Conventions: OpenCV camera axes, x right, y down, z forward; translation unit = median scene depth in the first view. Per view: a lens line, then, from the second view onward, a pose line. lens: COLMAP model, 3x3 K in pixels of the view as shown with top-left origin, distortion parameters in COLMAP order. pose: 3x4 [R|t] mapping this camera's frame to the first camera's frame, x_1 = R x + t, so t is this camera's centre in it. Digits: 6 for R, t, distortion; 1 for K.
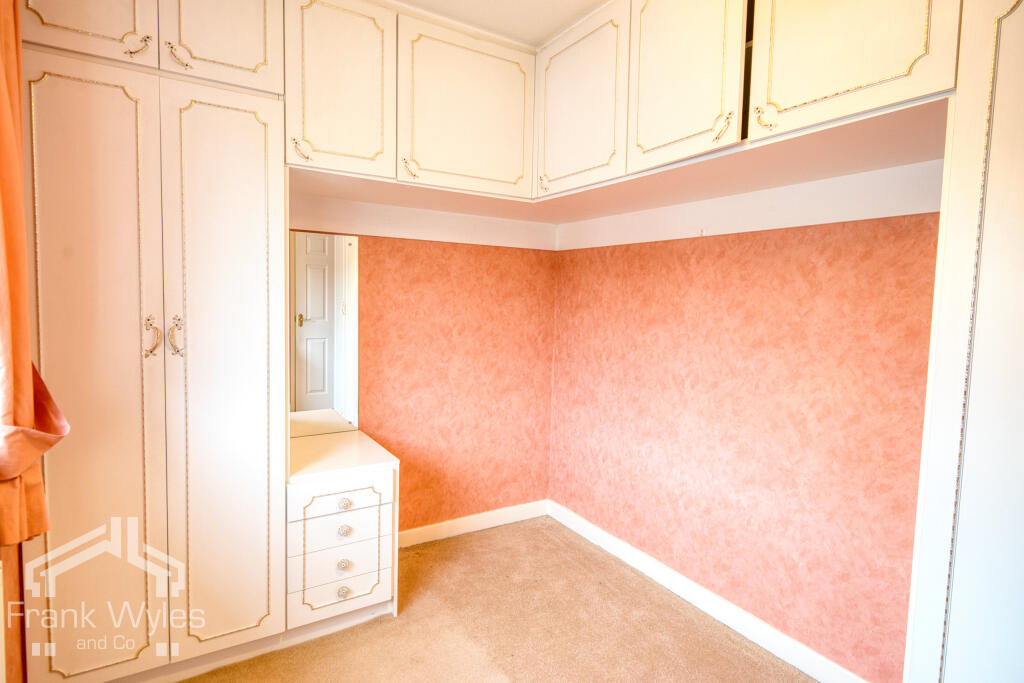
lens RADIAL K [[534.6, 0, 512.7], [0, 534.6, 330.1], [0, 0, 1]] dist [0.004438, -0.001518]
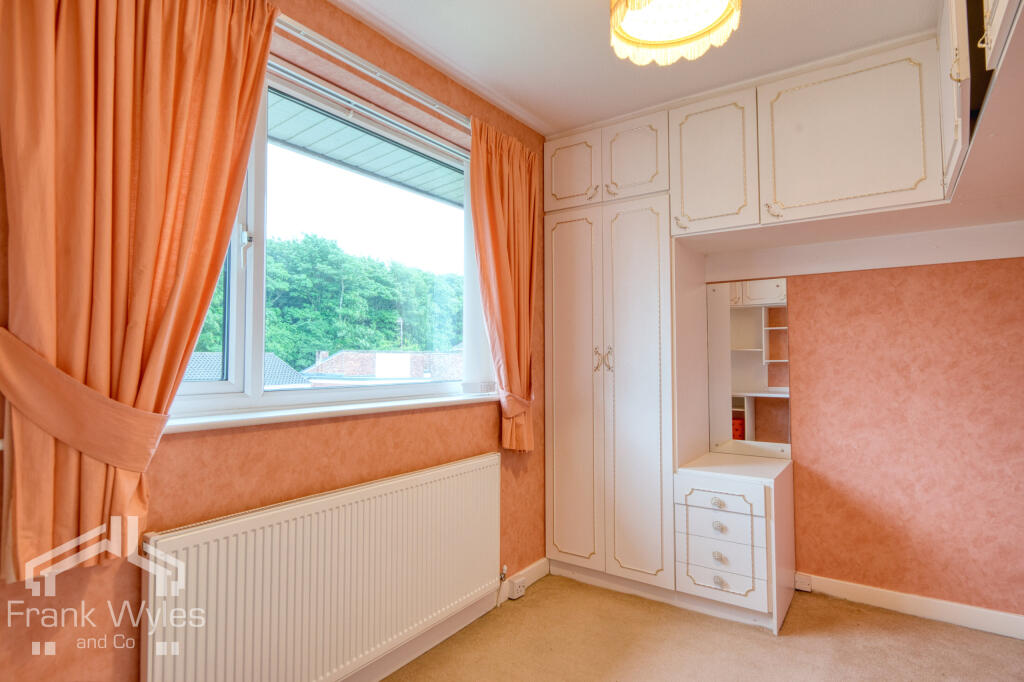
lens RADIAL K [[534.6, 0, 512.7], [0, 534.6, 329.6], [0, 0, 1]] dist [0.004438, -0.001518]
pose [[0.386309, -0.075796, -0.919250, 0.575674], [-0.046641, 0.993738, -0.101539, 0.078301], [0.921190, 0.082100, 0.380354, 0.091554]]
